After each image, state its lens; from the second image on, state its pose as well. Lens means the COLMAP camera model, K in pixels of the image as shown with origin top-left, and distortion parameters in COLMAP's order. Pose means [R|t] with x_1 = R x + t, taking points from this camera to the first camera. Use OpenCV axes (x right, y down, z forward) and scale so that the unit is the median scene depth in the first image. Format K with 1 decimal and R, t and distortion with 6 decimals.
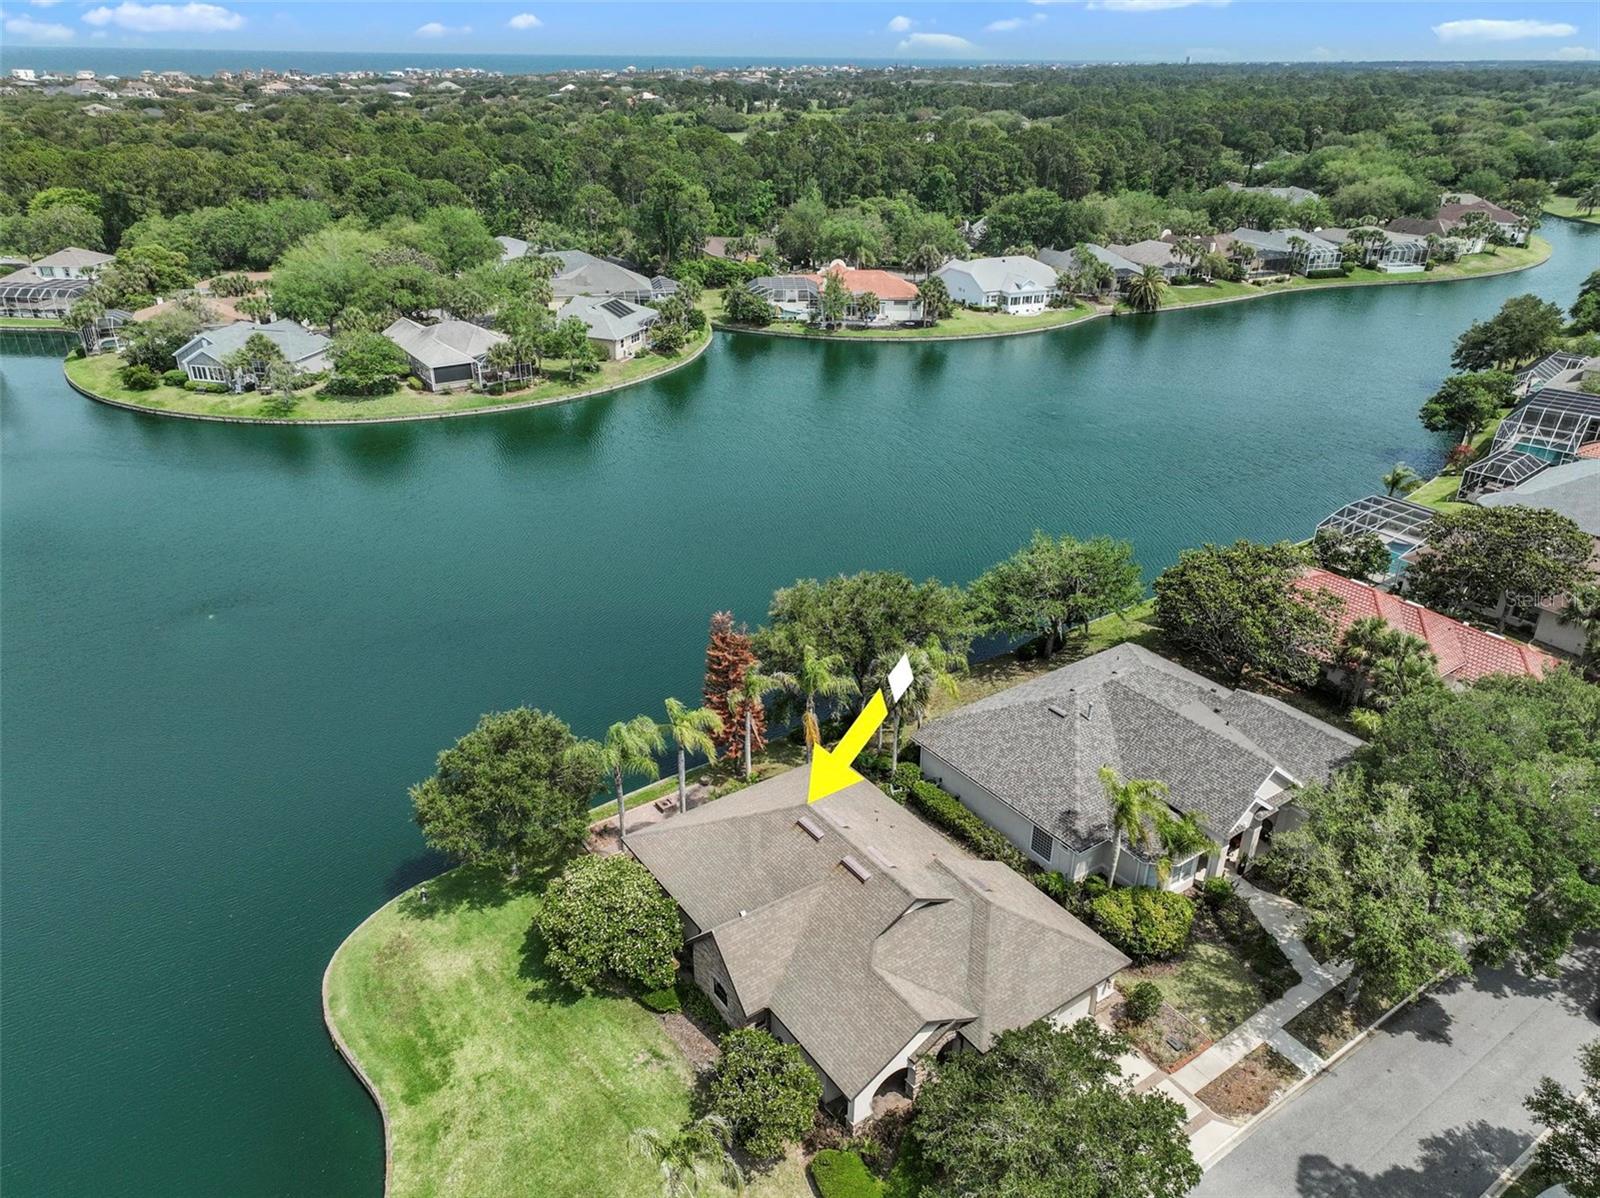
lens RADIAL K [[1125.8, 0, 800.0], [0, 1125.8, 599.0], [0, 0, 1]] dist [0.002060, 0.009727]
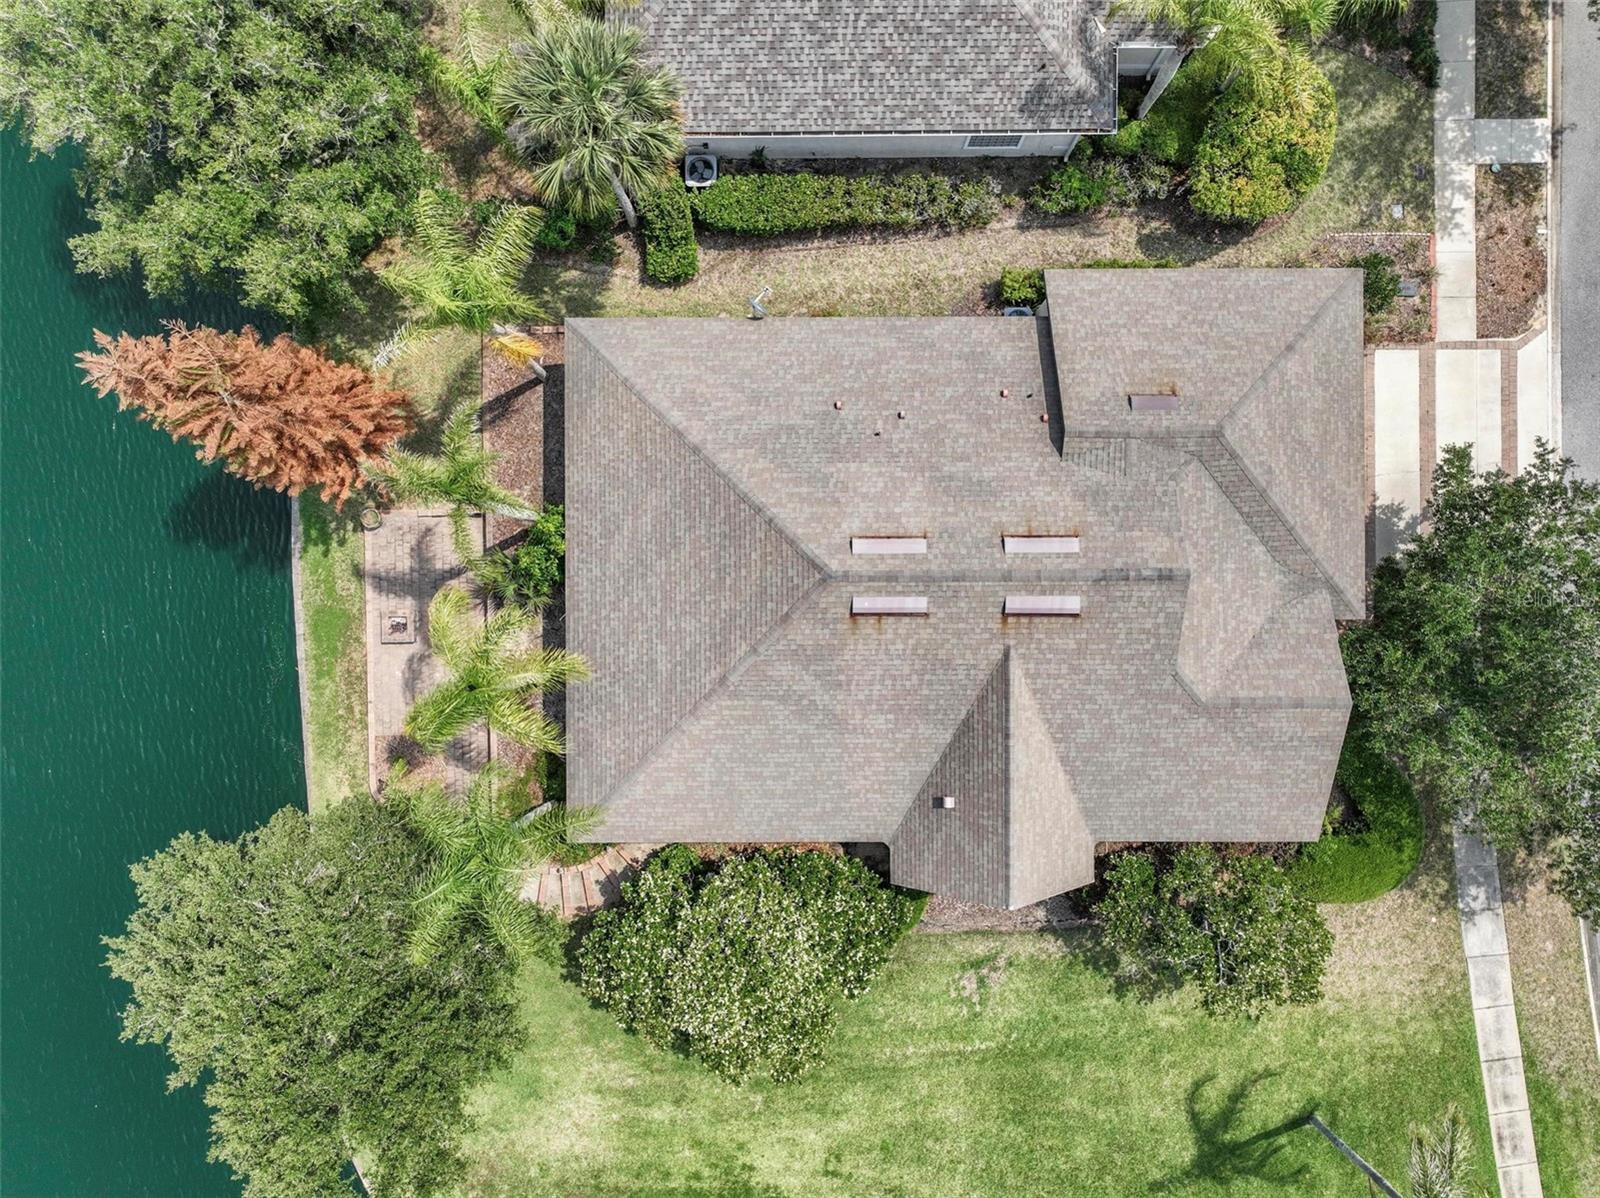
lens RADIAL K [[1128.5, 0, 800.0], [0, 1128.5, 599.0], [0, 0, 1]] dist [-0.006293, 0.024349]
pose [[0.571202, -0.820777, -0.007335, -0.002512], [0.364008, 0.245293, 0.898515, -0.093338], [-0.735681, -0.515903, 0.438882, 0.304038]]
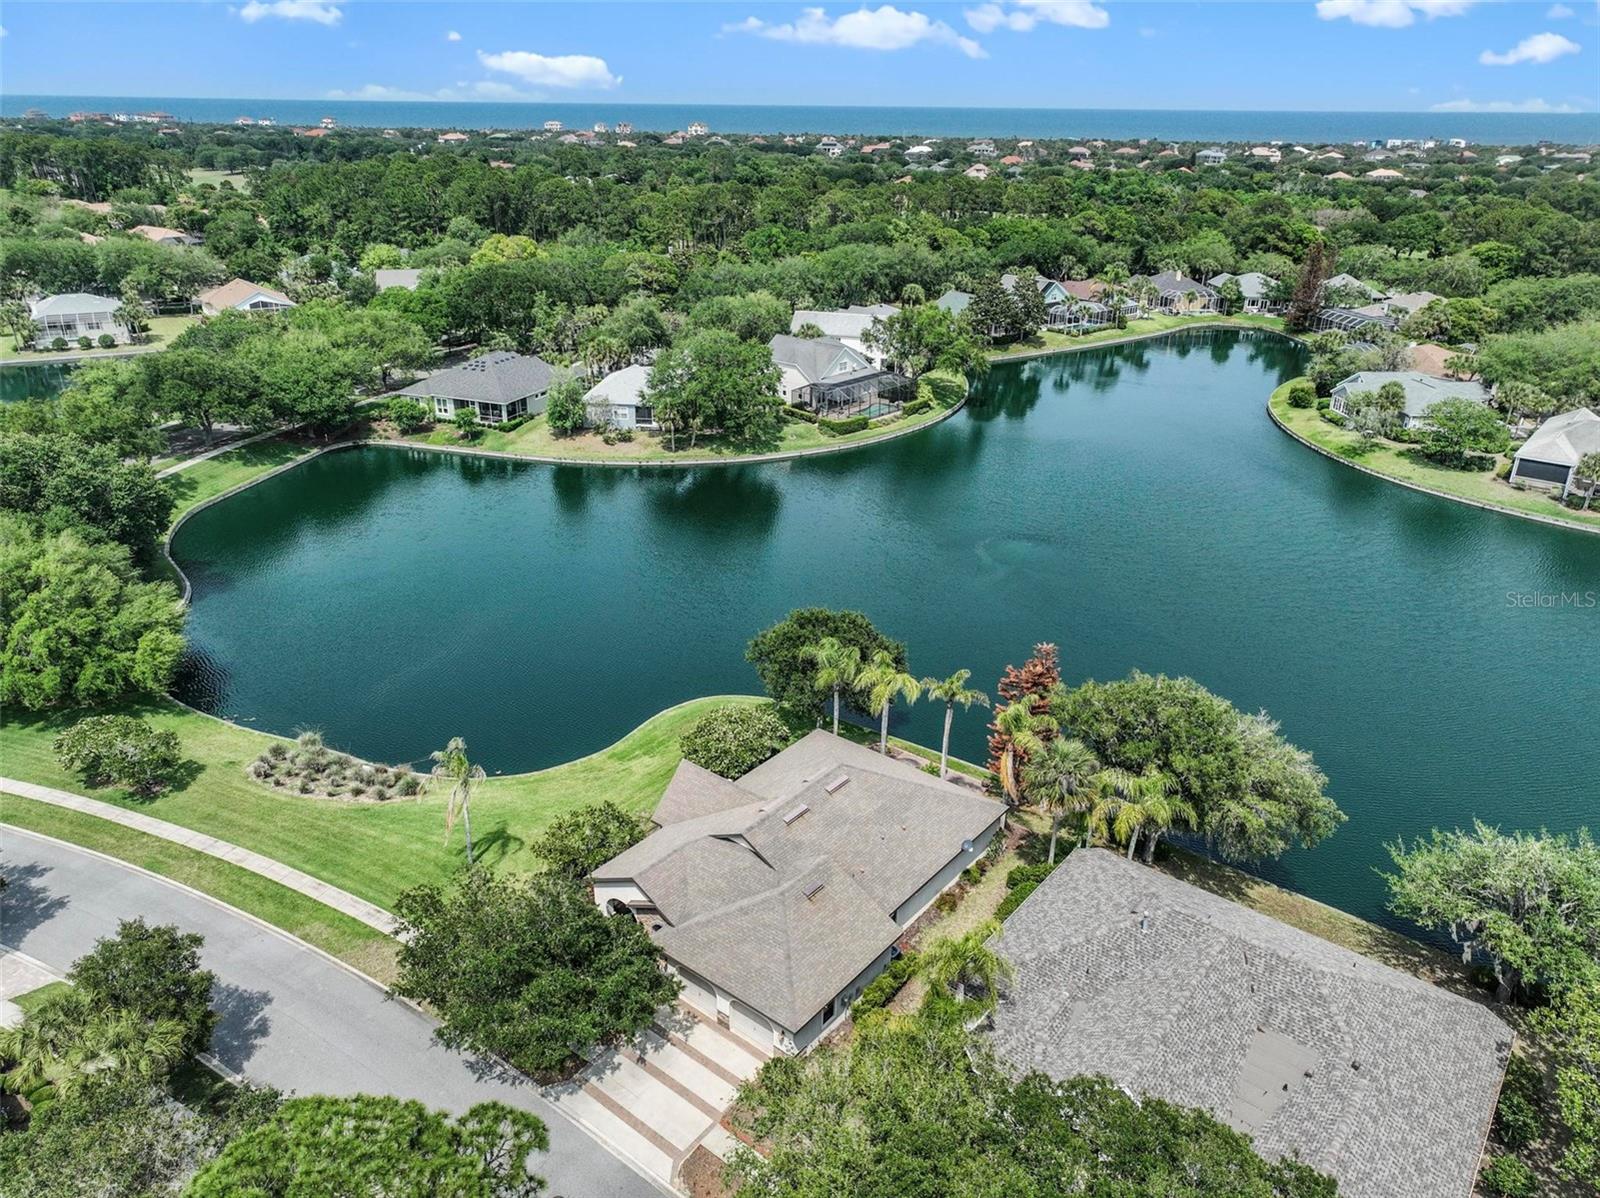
lens RADIAL K [[1128.5, 0, 800.0], [0, 1128.5, 599.0], [0, 0, 1]] dist [-0.006293, 0.024349]
pose [[0.280014, 0.382517, -0.880496, 0.348975], [-0.426516, 0.871263, 0.242867, -0.081386], [0.860044, 0.307539, 0.407116, 0.174722]]
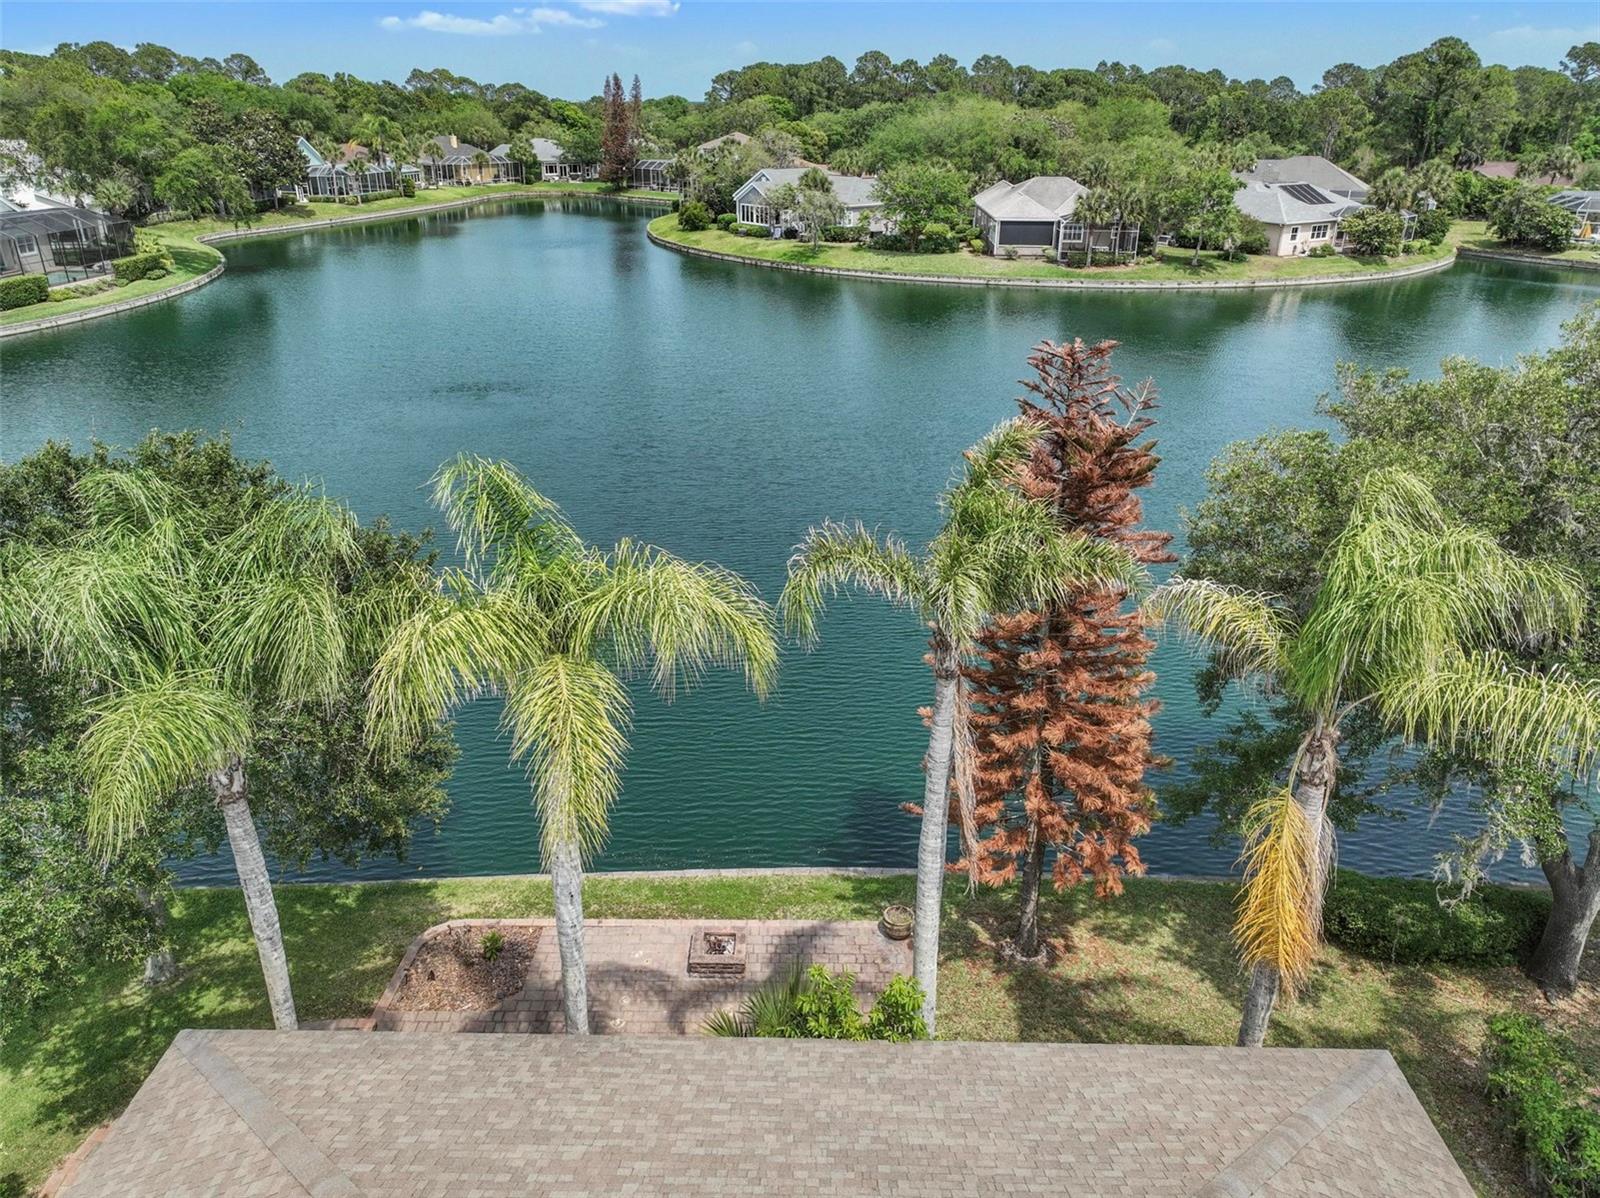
lens RADIAL K [[1128.5, 0, 800.0], [0, 1128.5, 599.0], [0, 0, 1]] dist [-0.006293, 0.024349]
pose [[0.810237, 0.234464, -0.537162, 0.015611], [-0.256251, 0.965972, 0.035115, 0.036508], [0.527117, 0.109197, 0.842748, 0.348321]]
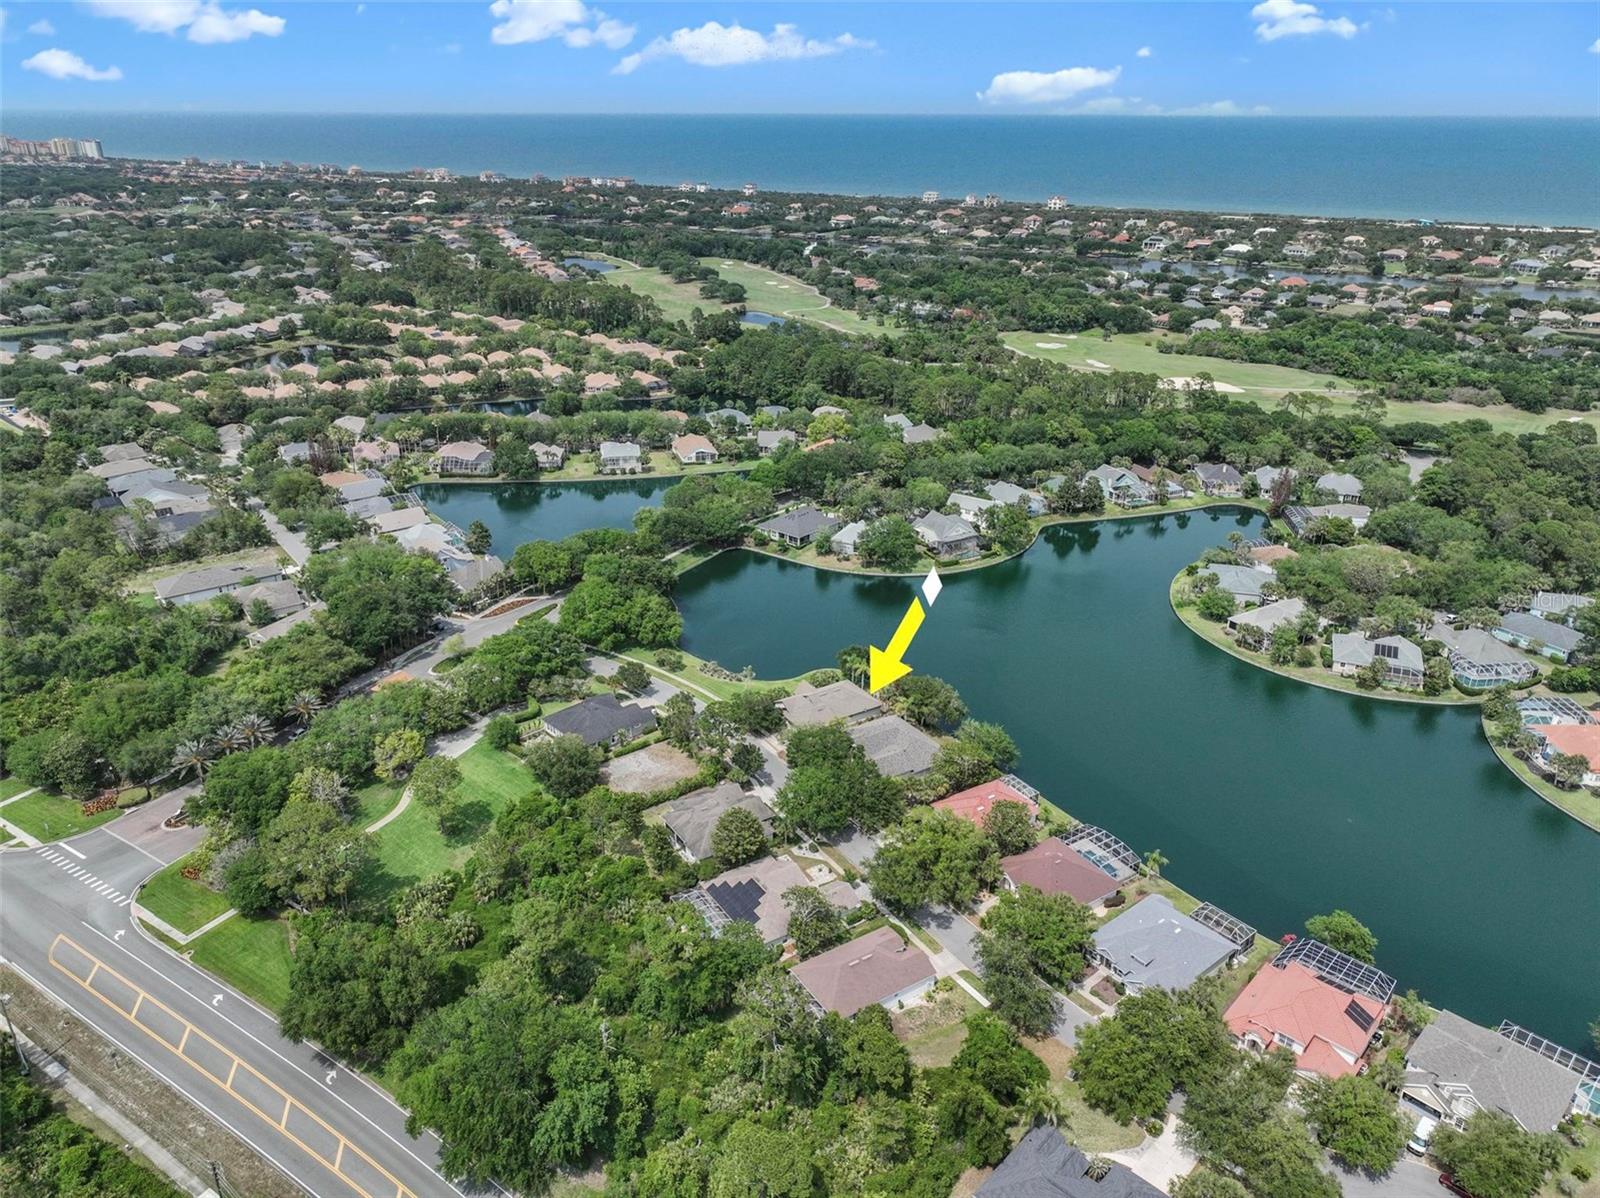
lens RADIAL K [[1128.5, 0, 800.0], [0, 1128.5, 599.0], [0, 0, 1]] dist [-0.006293, 0.024349]
pose [[-0.043832, 0.392981, -0.918502, 1.499529], [-0.440777, 0.817457, 0.370783, -0.633949], [0.896546, 0.421107, 0.137386, 0.040850]]
